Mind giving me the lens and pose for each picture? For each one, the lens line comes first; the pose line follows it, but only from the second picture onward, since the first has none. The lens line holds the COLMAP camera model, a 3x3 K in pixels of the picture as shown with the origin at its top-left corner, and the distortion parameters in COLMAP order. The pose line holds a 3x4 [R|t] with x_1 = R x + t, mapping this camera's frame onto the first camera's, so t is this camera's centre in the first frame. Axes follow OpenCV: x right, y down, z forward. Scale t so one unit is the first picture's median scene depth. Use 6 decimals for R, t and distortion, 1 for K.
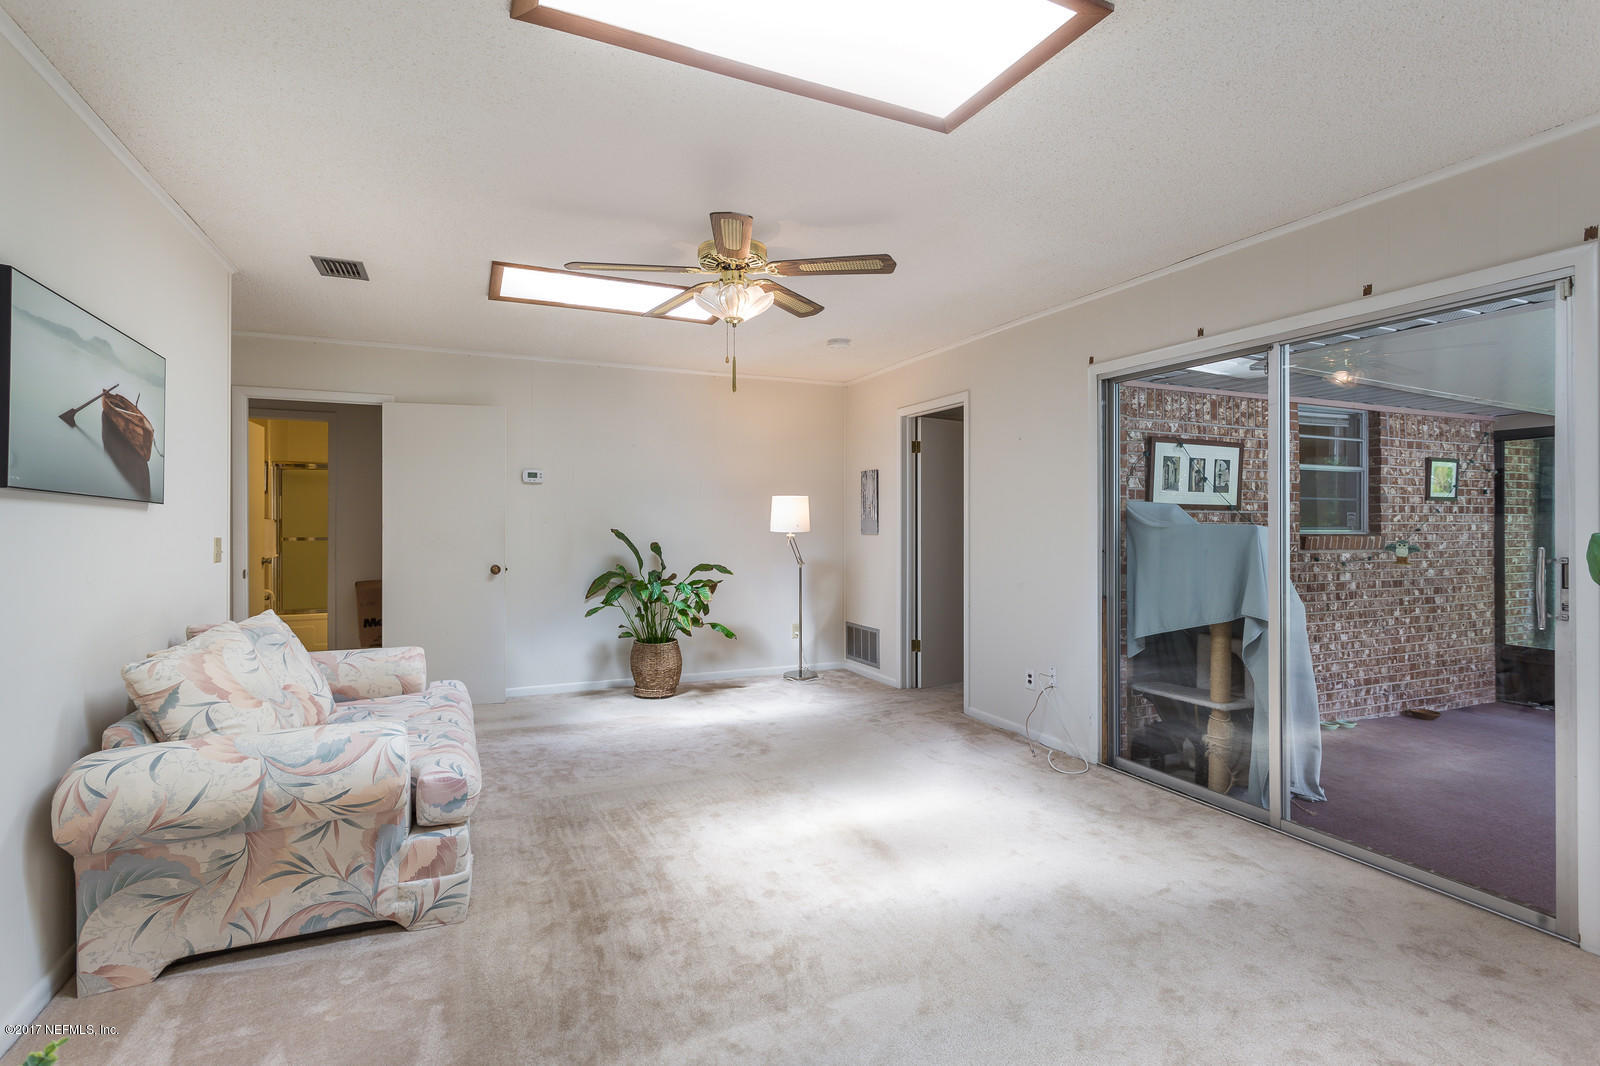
lens RADIAL K [[764.0, 0, 787.8], [0, 764.0, 521.6], [0, 0, 1]] dist [0.003592, 0.000804]
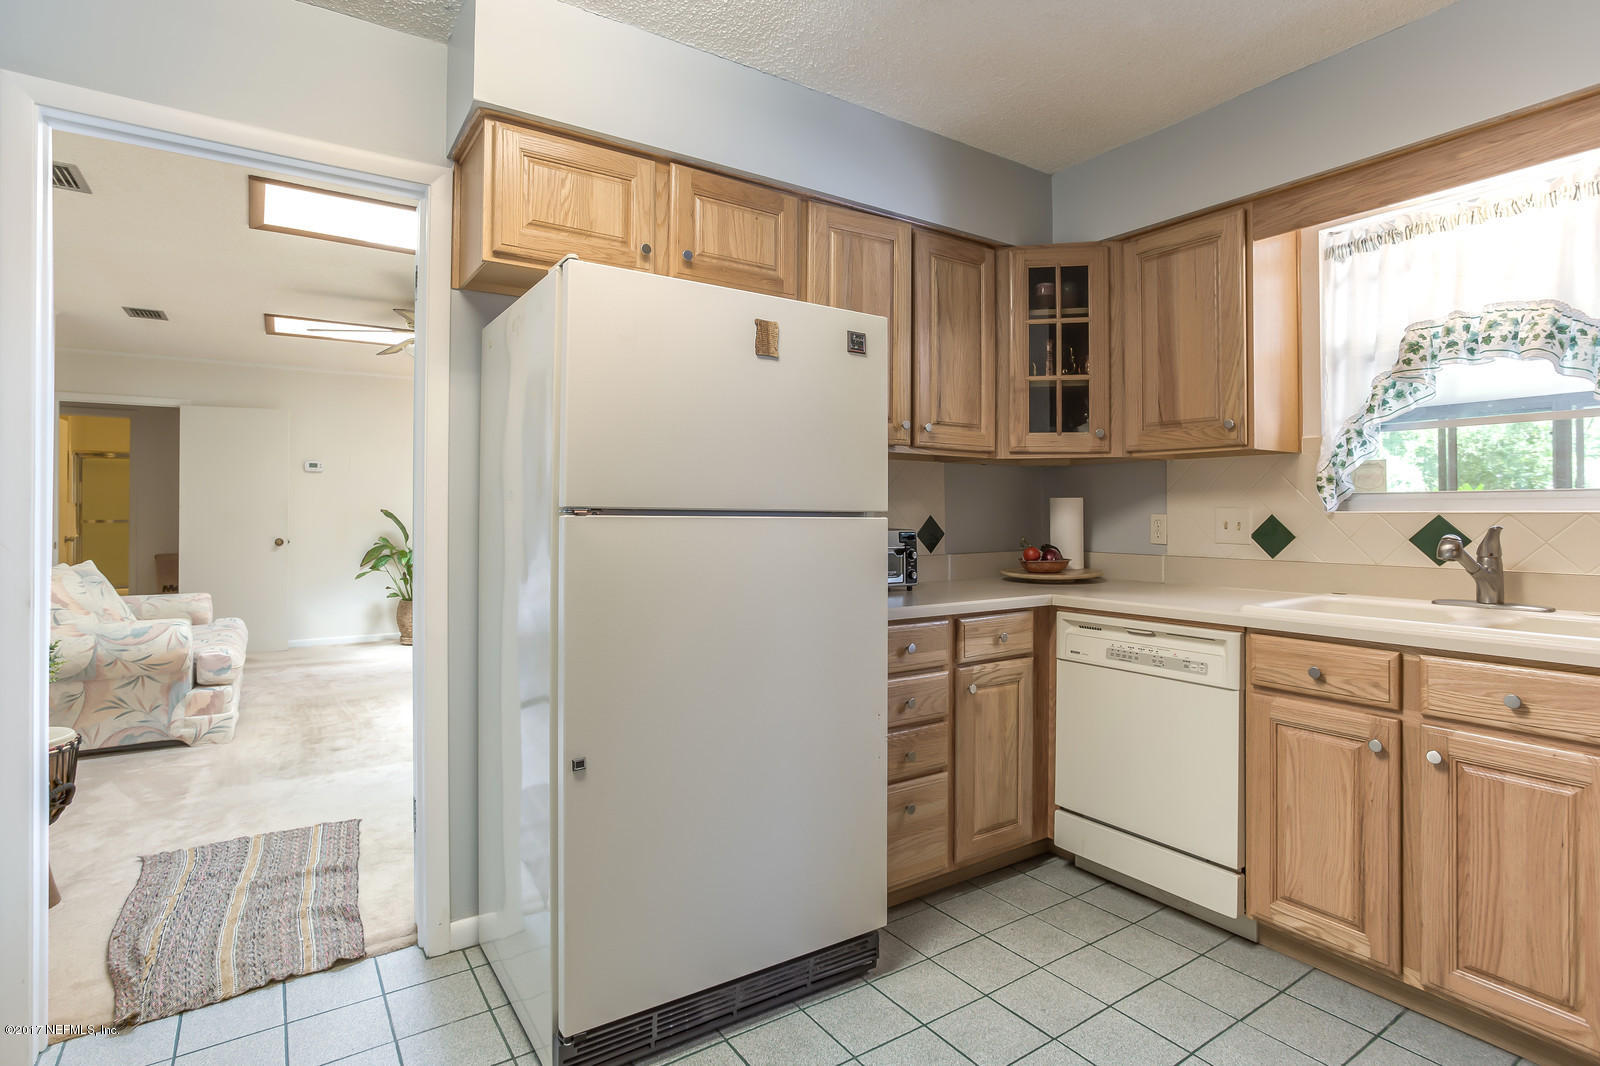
lens RADIAL K [[813.6, 0, 796.7], [0, 813.6, 505.2], [0, 0, 1]] dist [-0.042882, 0.022129]
pose [[0.986650, -0.000425, 0.162853, 0.296820], [0.002118, 0.999945, -0.010224, 0.023603], [-0.162840, 0.010432, 0.986597, -0.530497]]
